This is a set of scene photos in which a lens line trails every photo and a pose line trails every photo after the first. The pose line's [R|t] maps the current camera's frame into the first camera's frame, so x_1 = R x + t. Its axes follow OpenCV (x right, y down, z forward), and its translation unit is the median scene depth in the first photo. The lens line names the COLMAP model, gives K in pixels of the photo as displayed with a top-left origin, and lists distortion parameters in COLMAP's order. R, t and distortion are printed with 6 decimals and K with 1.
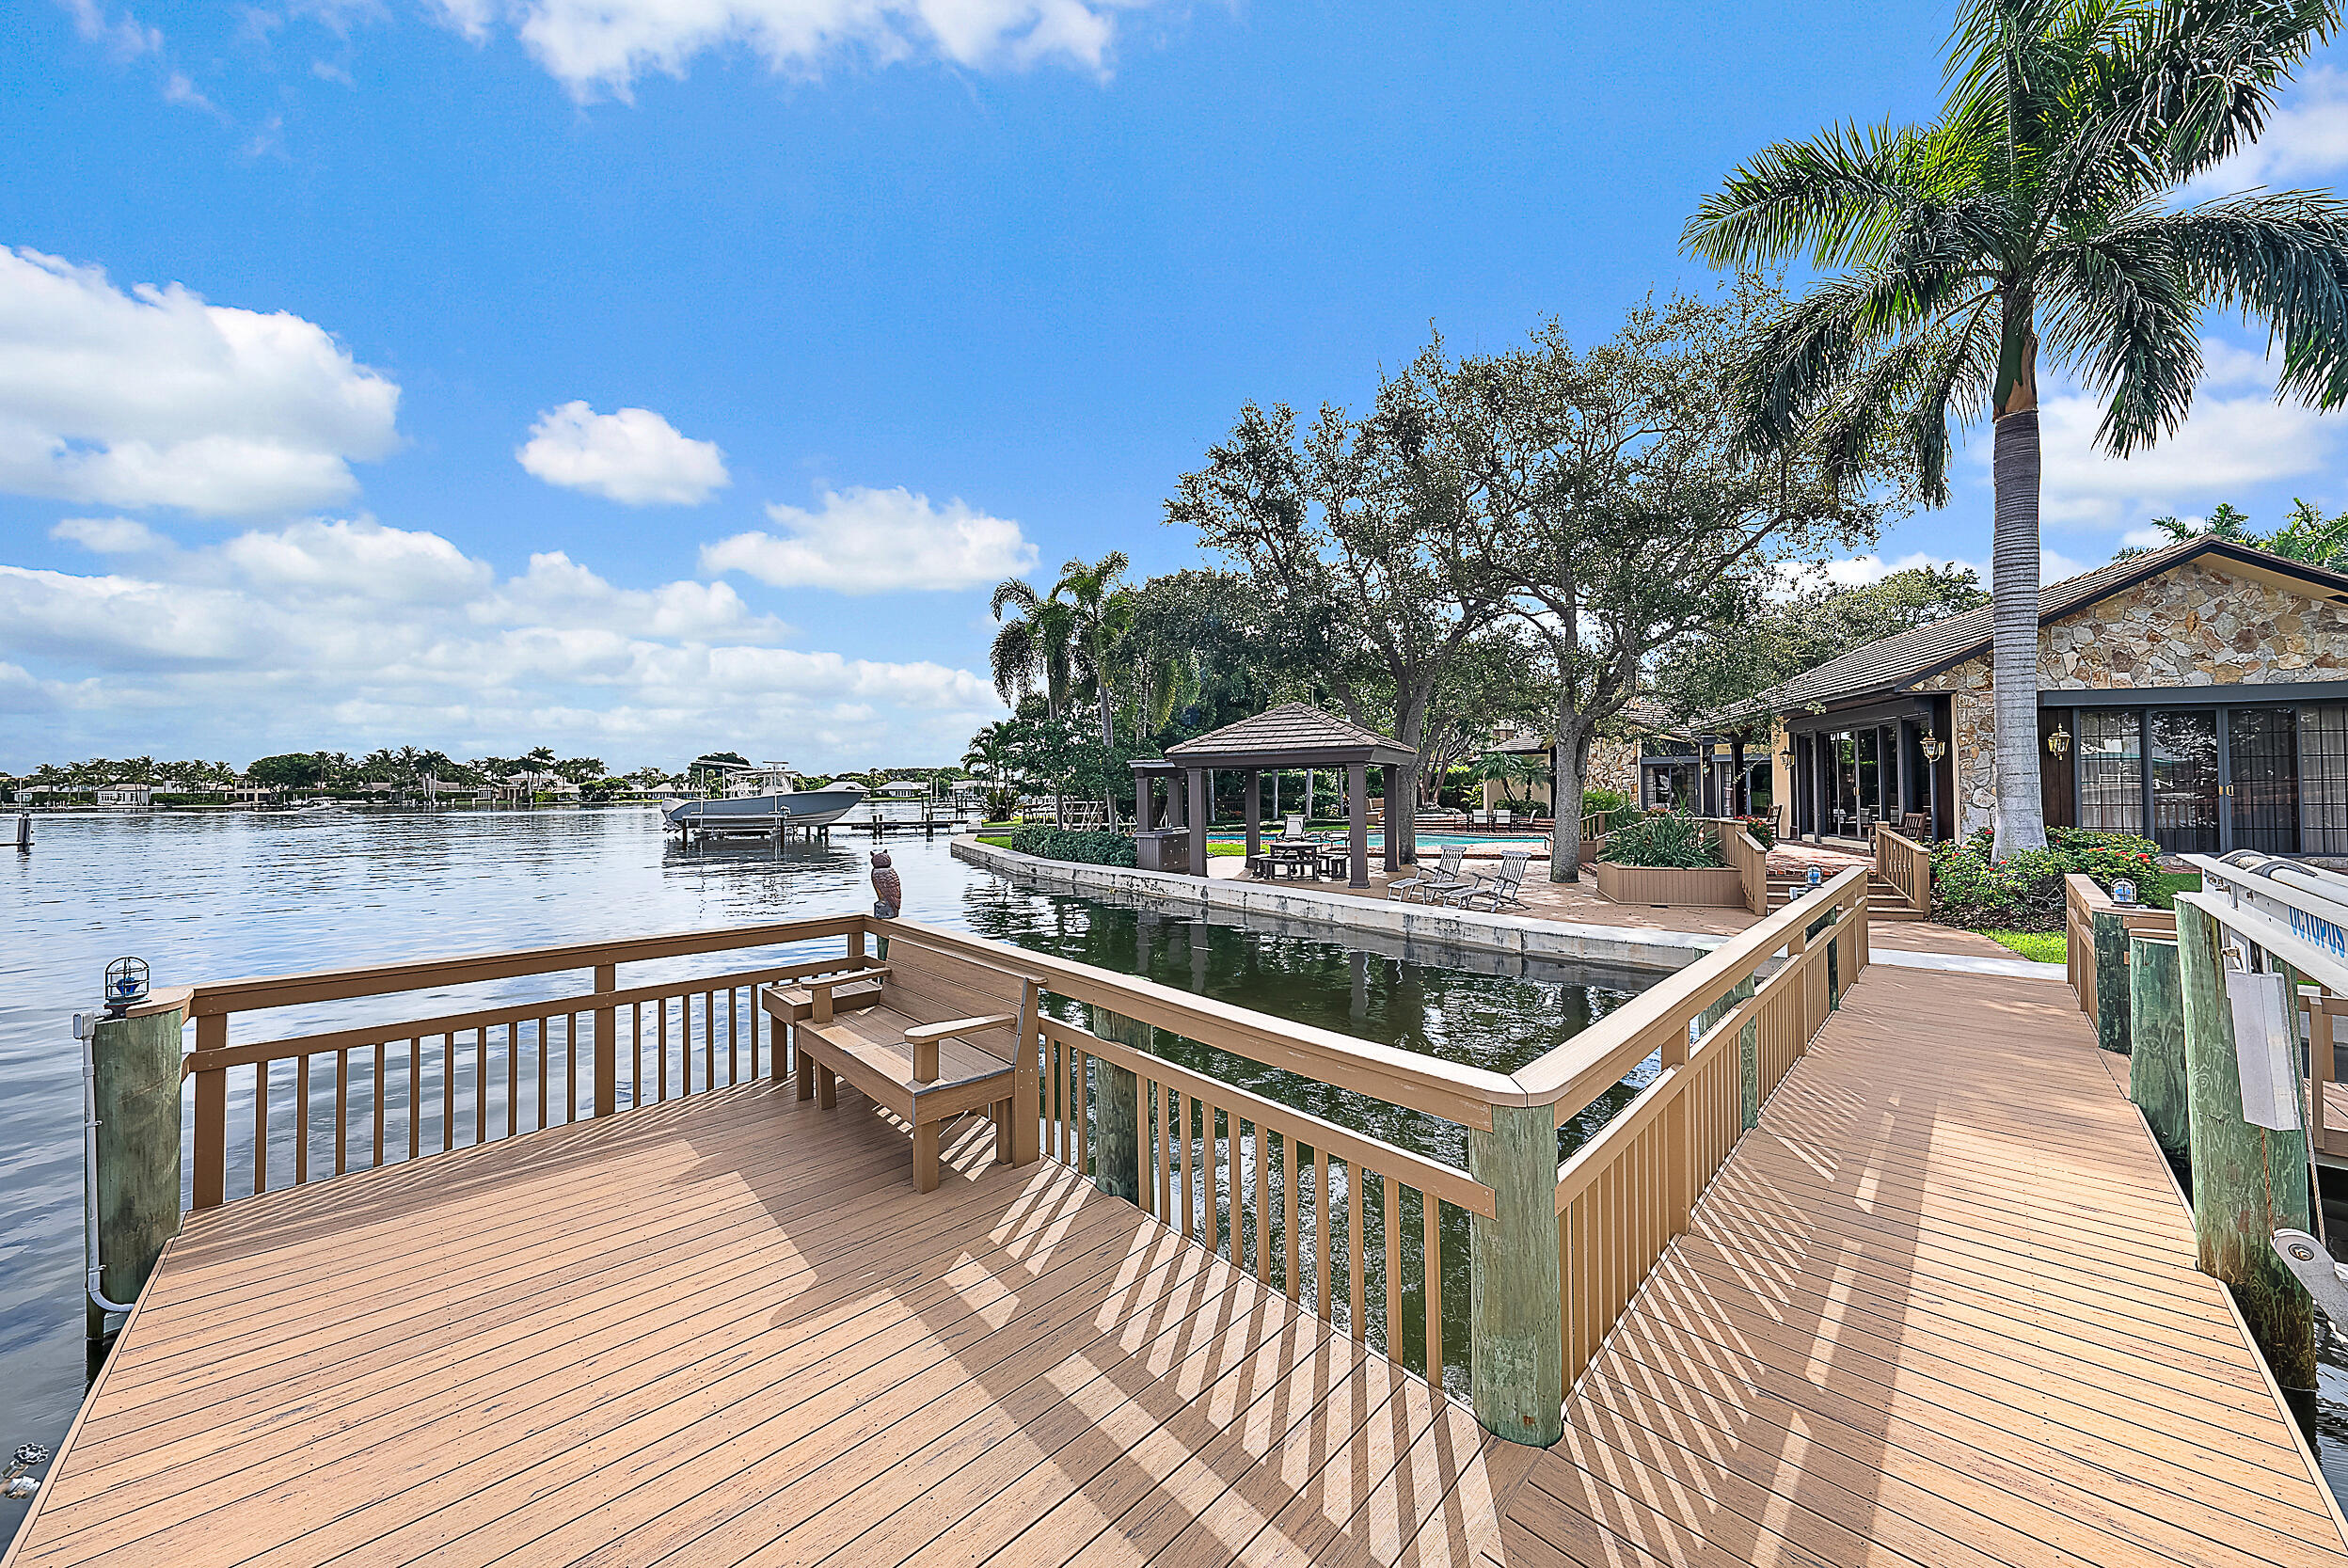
lens RADIAL K [[797.1, 0, 1176.6], [0, 797.1, 774.6], [0, 0, 1]] dist [0.000542, 0.000209]
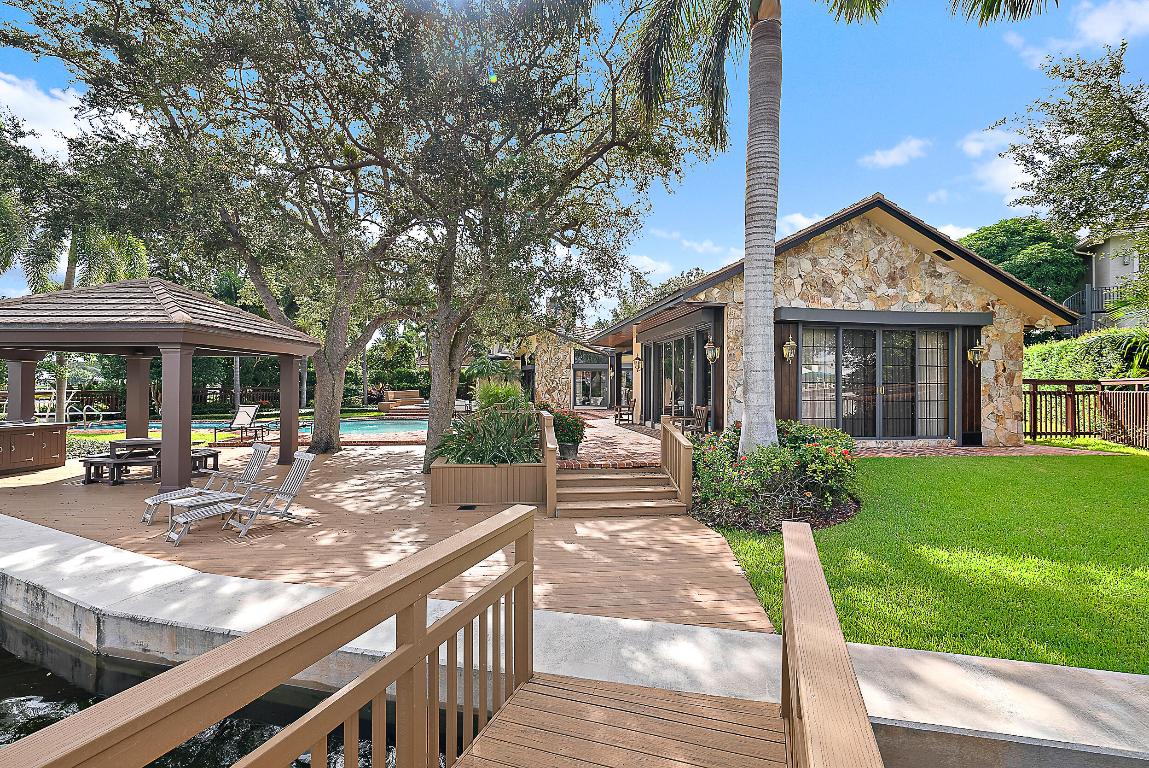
lens RADIAL K [[495.4, 0, 572.9], [0, 495.4, 381.2], [0, 0, 1]] dist [0.002159, -0.000145]
pose [[0.913302, 0.020235, 0.406780, 0.490031], [-0.023290, 0.999725, 0.002559, 0.014539], [-0.406617, -0.011811, 0.913522, 0.436539]]
